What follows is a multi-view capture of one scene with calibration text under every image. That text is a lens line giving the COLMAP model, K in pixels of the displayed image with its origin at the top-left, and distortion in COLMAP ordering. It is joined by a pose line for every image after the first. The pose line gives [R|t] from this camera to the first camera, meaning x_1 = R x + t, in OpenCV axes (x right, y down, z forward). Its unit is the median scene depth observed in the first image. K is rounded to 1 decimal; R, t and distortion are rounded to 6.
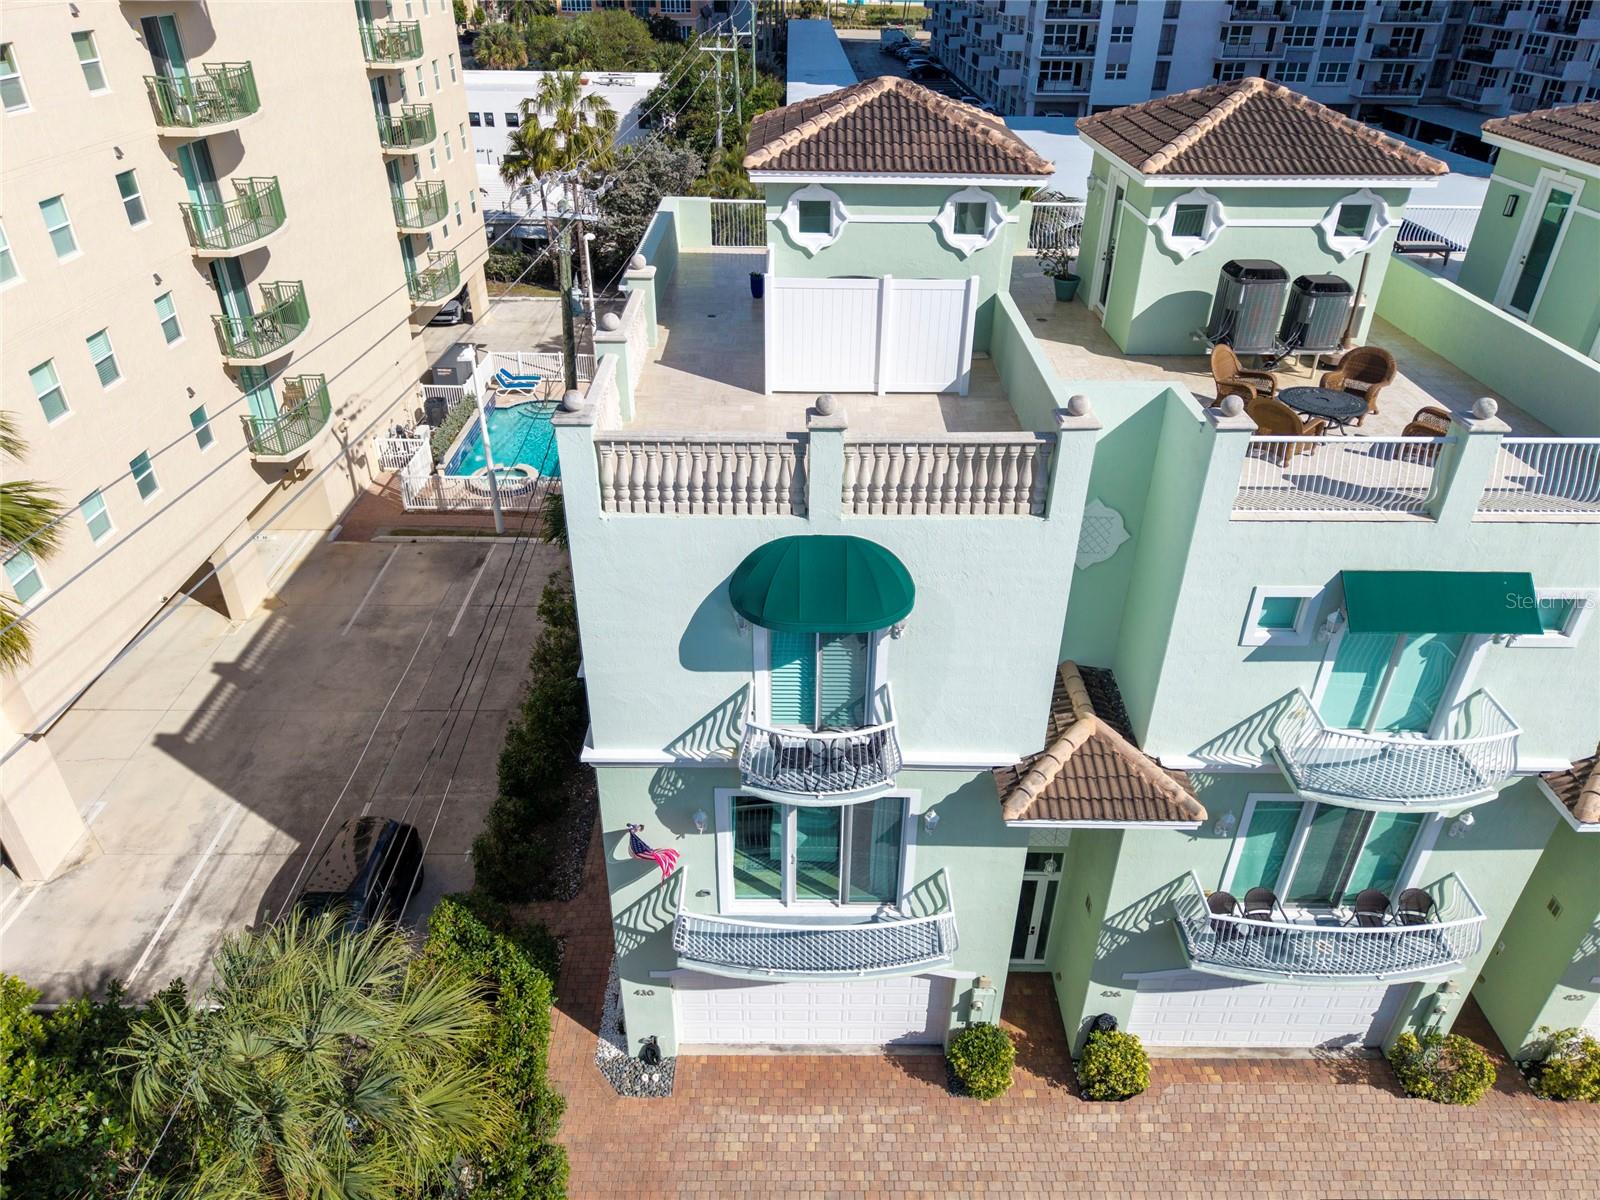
lens RADIAL K [[1058.3, 0, 794.8], [0, 1058.3, 601.2], [0, 0, 1]] dist [0.008451, -0.000677]
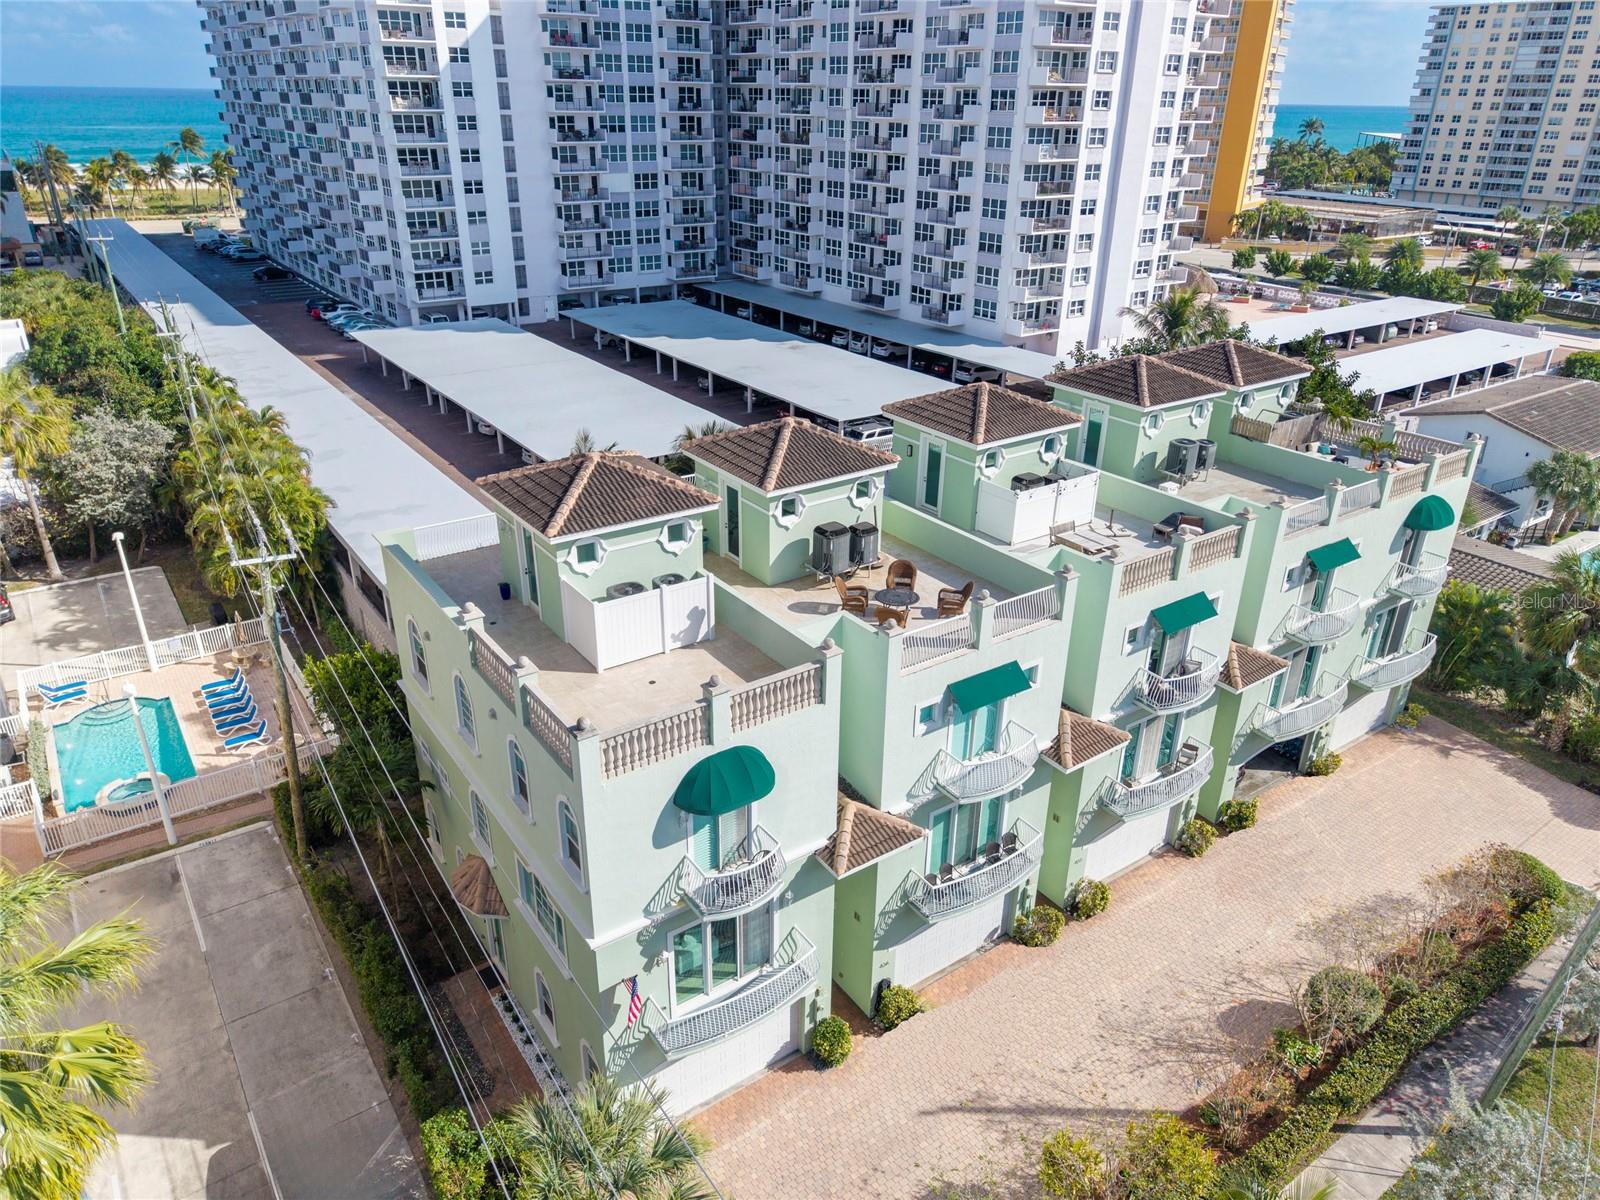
lens RADIAL K [[1058.3, 0, 794.8], [0, 1058.3, 601.2], [0, 0, 1]] dist [0.008451, -0.000677]
pose [[0.821790, -0.242400, 0.515658, -0.556809], [0.301418, 0.952941, -0.032403, -0.159987], [-0.483538, 0.182057, 0.856181, -0.459061]]
